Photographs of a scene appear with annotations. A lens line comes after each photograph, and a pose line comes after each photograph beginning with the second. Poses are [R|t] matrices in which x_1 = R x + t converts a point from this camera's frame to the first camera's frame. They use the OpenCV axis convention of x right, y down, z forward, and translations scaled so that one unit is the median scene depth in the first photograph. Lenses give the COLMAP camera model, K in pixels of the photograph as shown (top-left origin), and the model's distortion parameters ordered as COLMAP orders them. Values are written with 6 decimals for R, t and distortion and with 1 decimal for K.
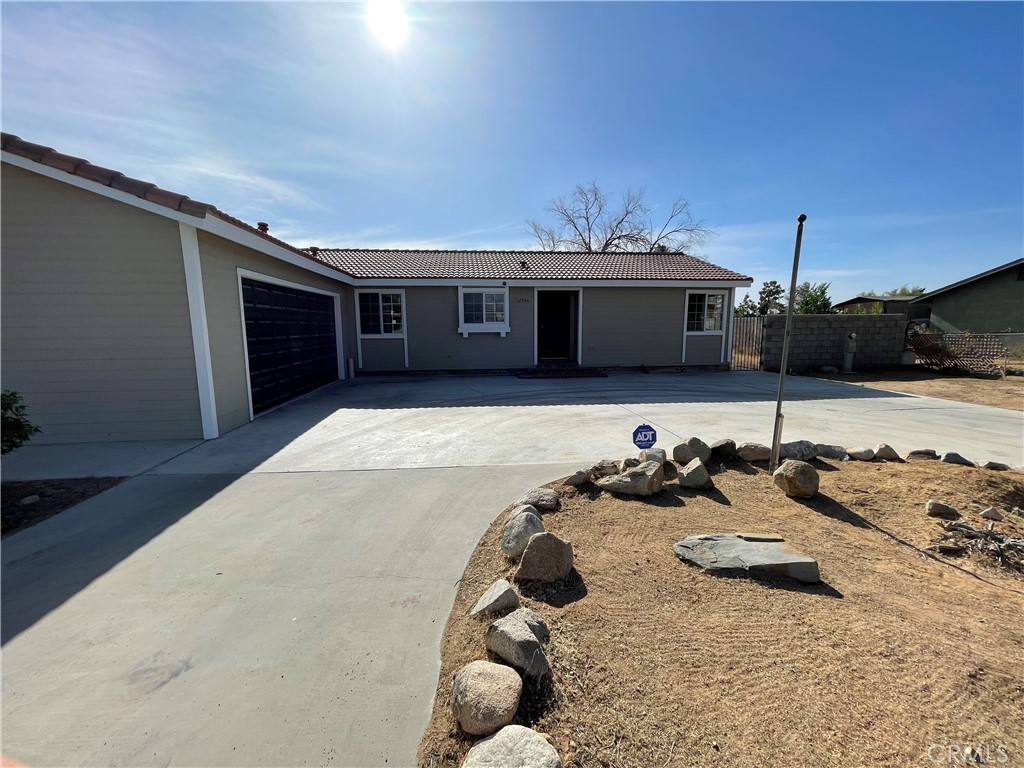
lens RADIAL K [[416.5, 0, 512.0], [0, 416.5, 380.1], [0, 0, 1]] dist [-0.003922, 0.000435]
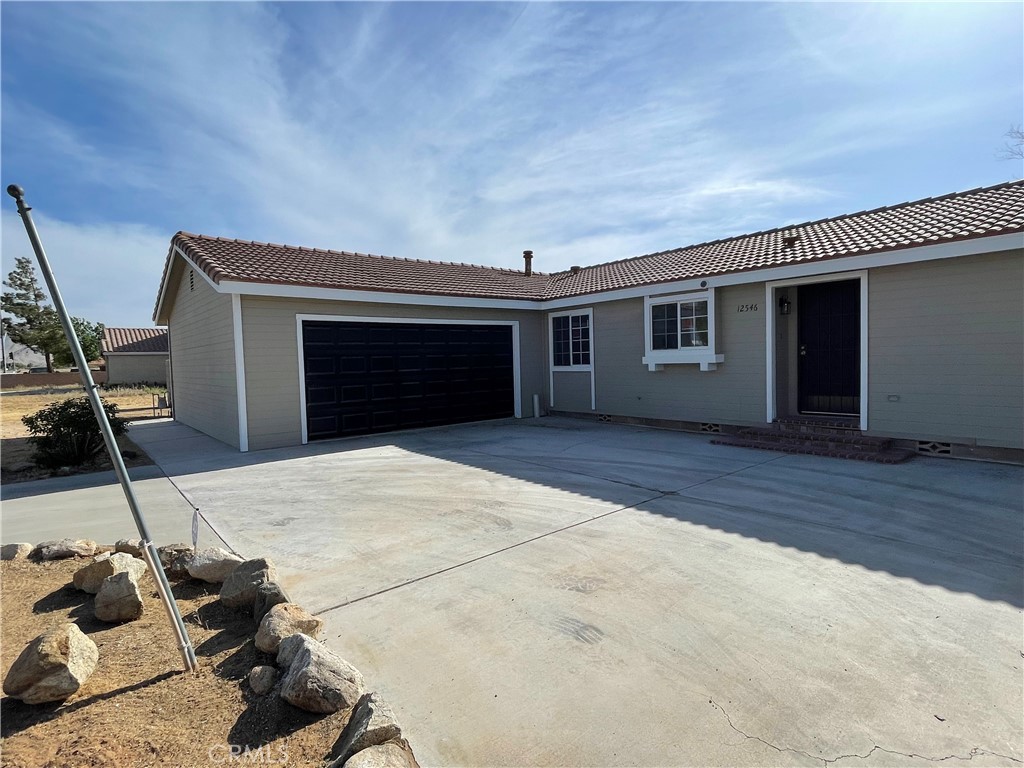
lens RADIAL K [[523.9, 0, 508.5], [0, 523.9, 356.5], [0, 0, 1]] dist [-0.017385, 0.006710]
pose [[0.549887, -0.012179, -0.835150, 0.464747], [-0.084495, 0.993953, -0.070129, -0.048090], [0.830954, 0.109129, 0.545533, 0.352697]]
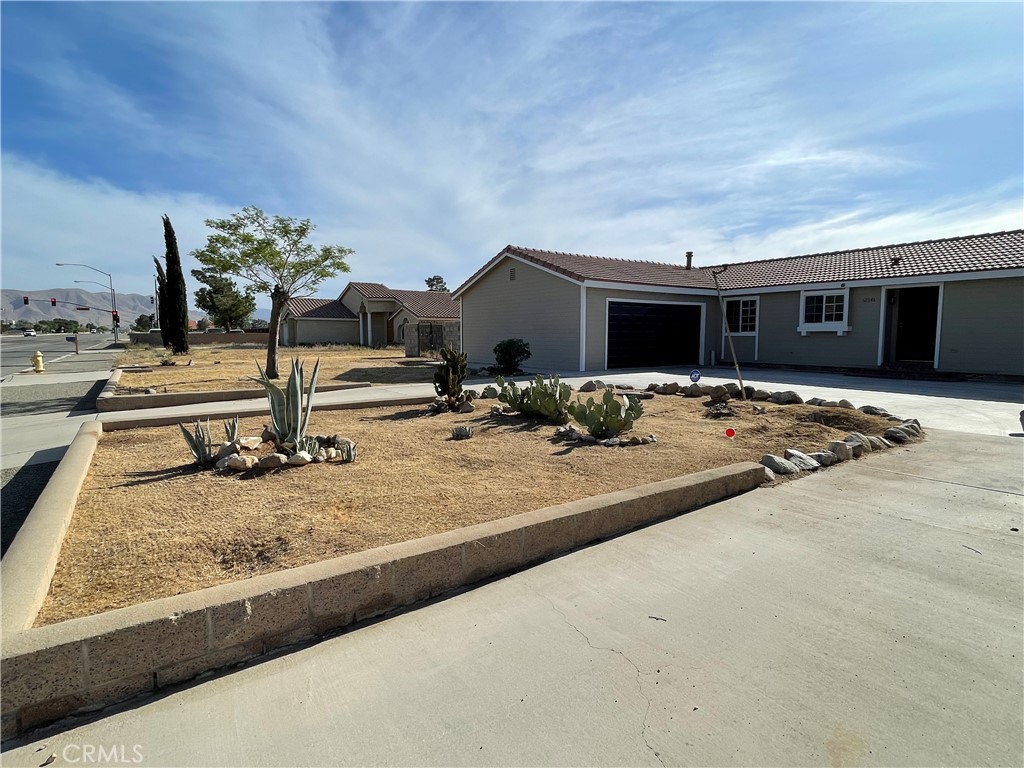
lens RADIAL K [[523.9, 0, 512.3], [0, 523.9, 374.9], [0, 0, 1]] dist [-0.017385, 0.006710]
pose [[0.480696, 0.074034, -0.873757, 0.749765], [-0.115170, 0.993128, 0.020788, 0.063139], [0.869291, 0.090638, 0.485919, -0.353409]]
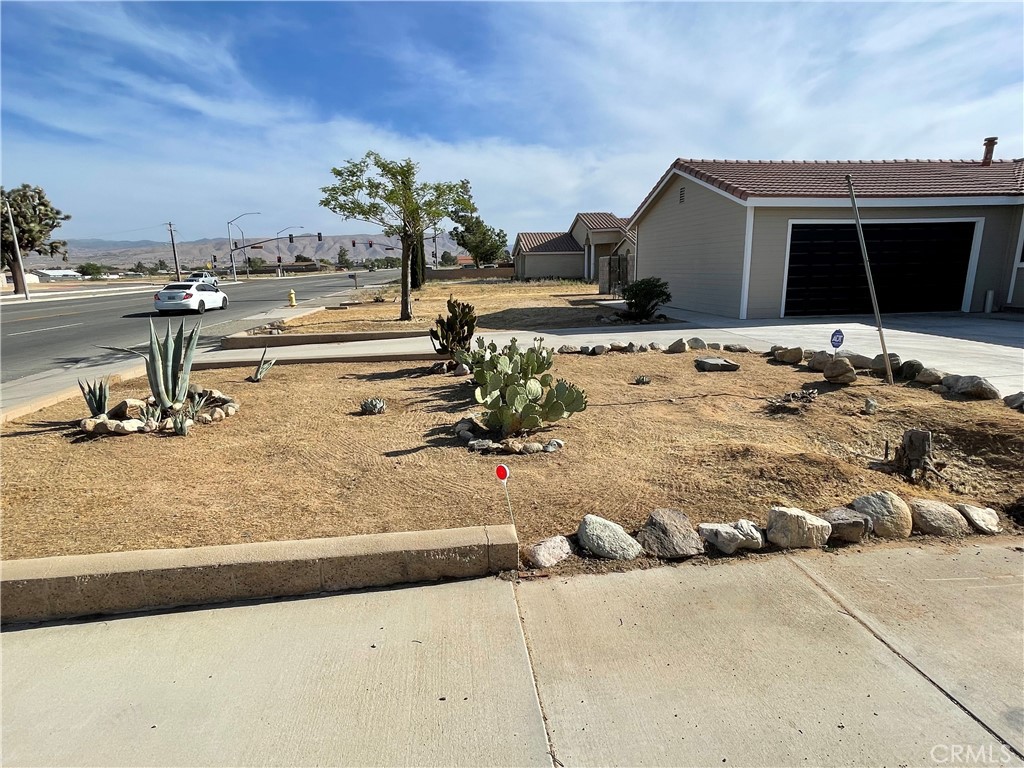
lens RADIAL K [[523.9, 0, 516.9], [0, 523.9, 378.3], [0, 0, 1]] dist [-0.017385, 0.006710]
pose [[0.010381, 0.214108, -0.976755, 0.706696], [-0.106169, 0.971522, 0.211832, 0.004684], [0.994294, 0.101502, 0.032817, -0.020180]]
